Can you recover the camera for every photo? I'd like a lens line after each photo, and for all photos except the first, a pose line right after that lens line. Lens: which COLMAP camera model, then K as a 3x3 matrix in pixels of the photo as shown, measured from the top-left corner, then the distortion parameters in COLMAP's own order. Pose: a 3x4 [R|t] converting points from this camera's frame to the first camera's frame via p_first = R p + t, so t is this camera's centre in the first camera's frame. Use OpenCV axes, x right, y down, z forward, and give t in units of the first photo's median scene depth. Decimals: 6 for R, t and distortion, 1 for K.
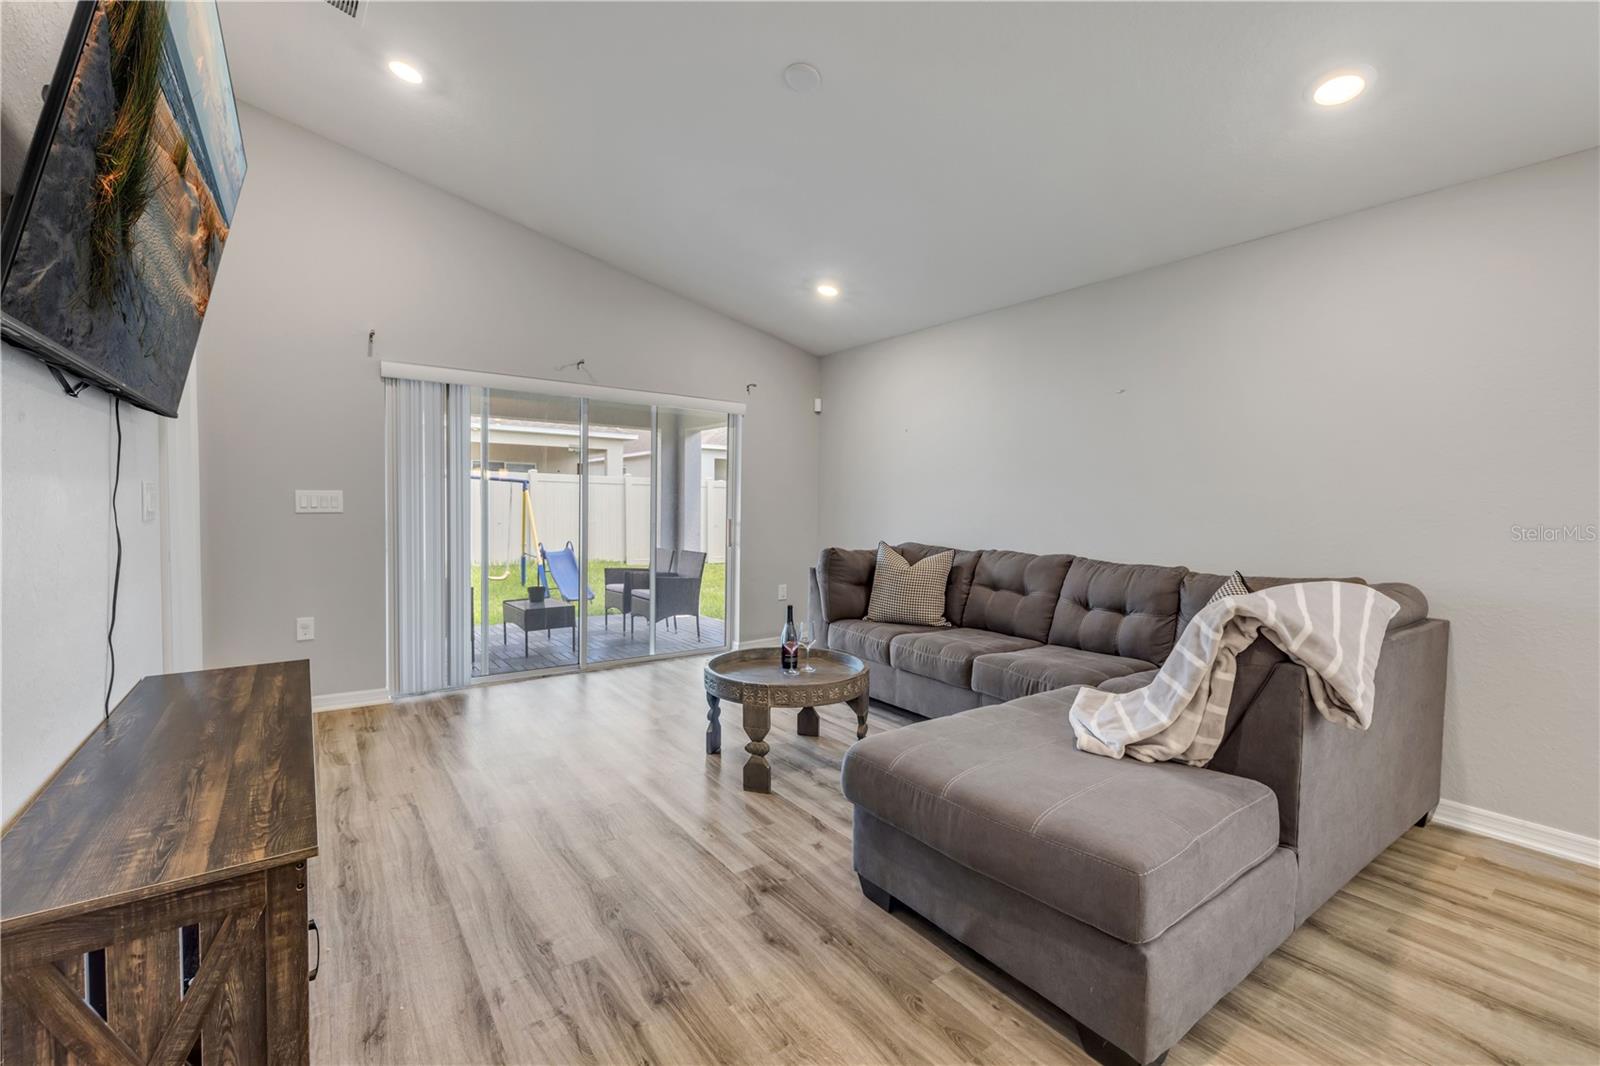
lens RADIAL K [[676.3, 0, 791.7], [0, 676.3, 529.3], [0, 0, 1]] dist [-0.001975, -0.000313]
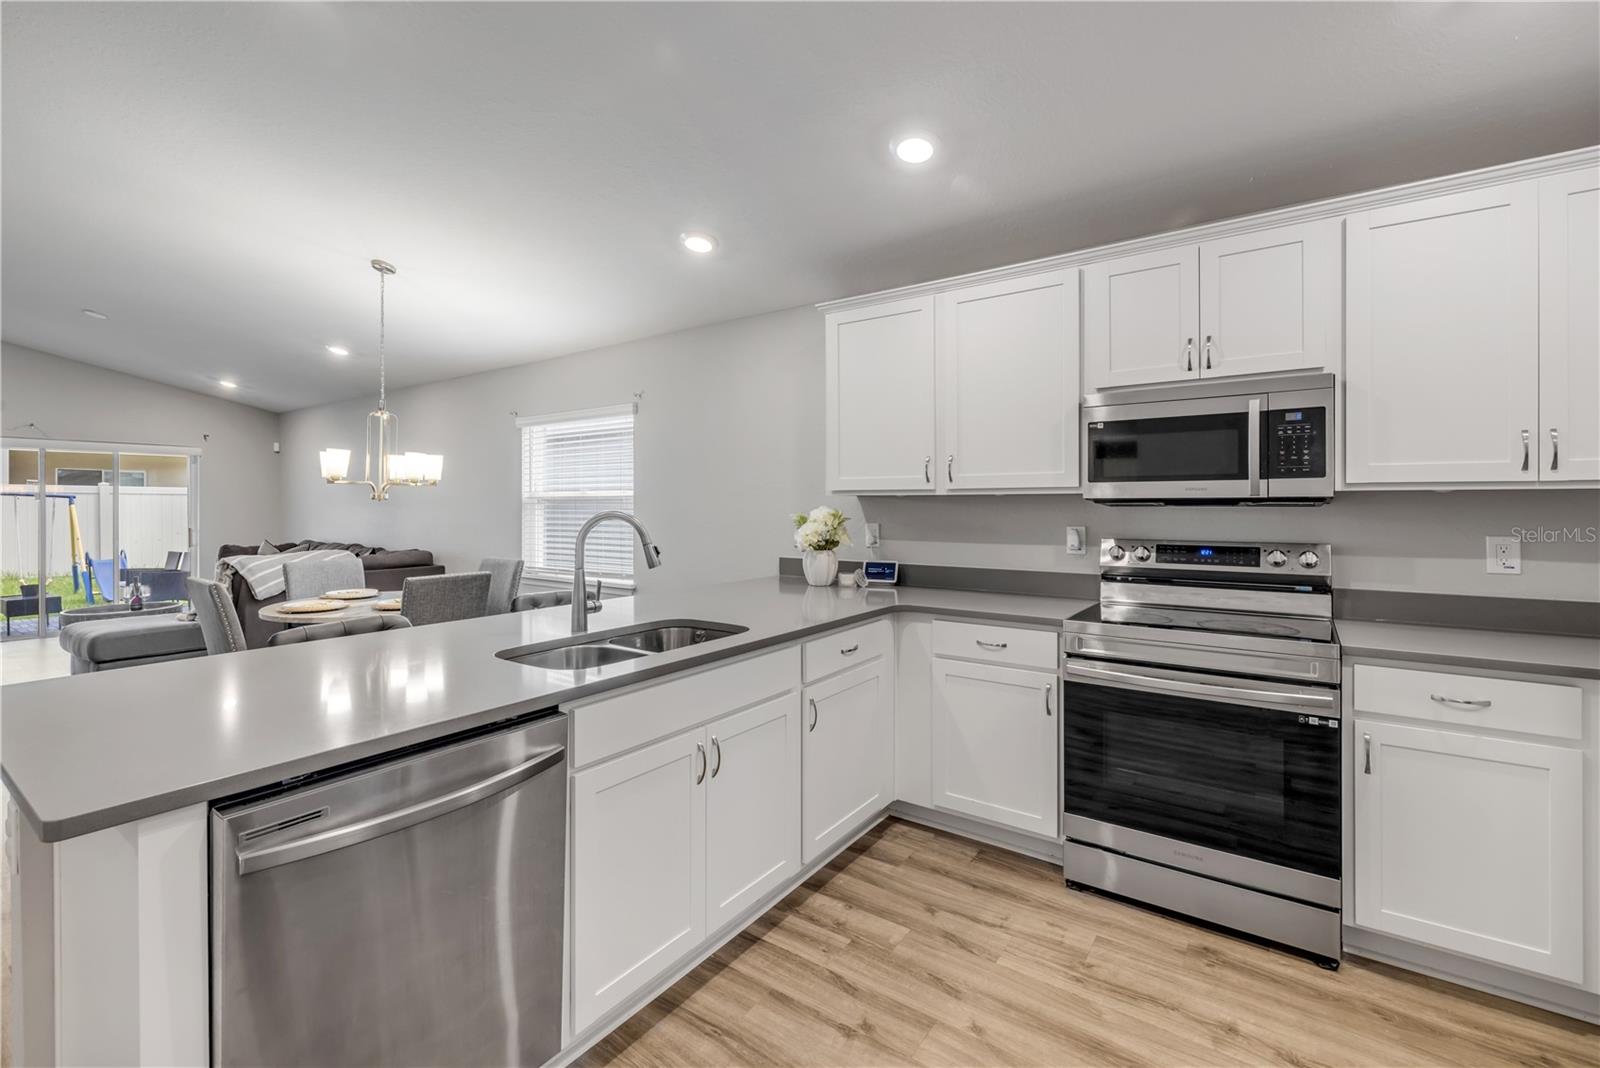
lens RADIAL K [[692.7, 0, 793.2], [0, 692.7, 503.1], [0, 0, 1]] dist [-0.000932, 0.000392]
pose [[0.947919, -0.016758, 0.318070, 0.962908], [0.028032, 0.999129, -0.030900, 0.018953], [-0.317275, 0.038207, 0.947564, -1.177022]]
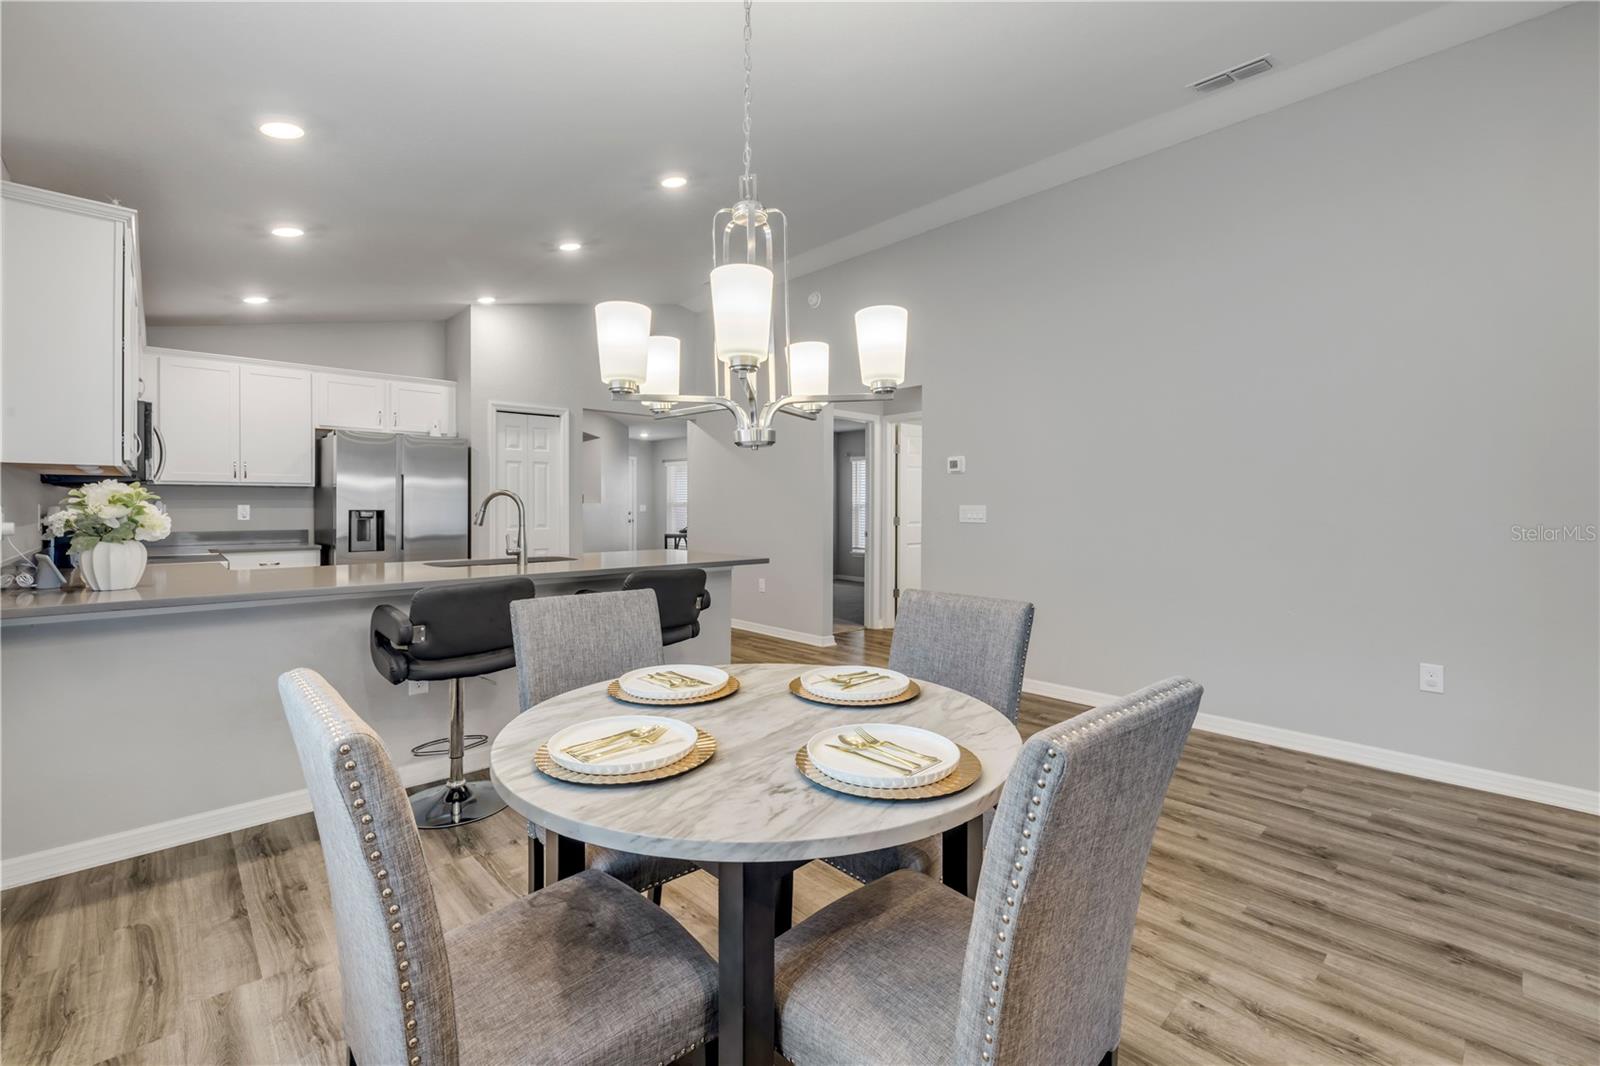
lens RADIAL K [[687.6, 0, 799.8], [0, 687.6, 511.1], [0, 0, 1]] dist [-0.002384, -0.000418]
pose [[-0.991267, -0.015917, -0.130905, 0.715852], [-0.021734, 0.998833, 0.043129, -0.018398], [0.130066, 0.045598, -0.990456, 0.475299]]
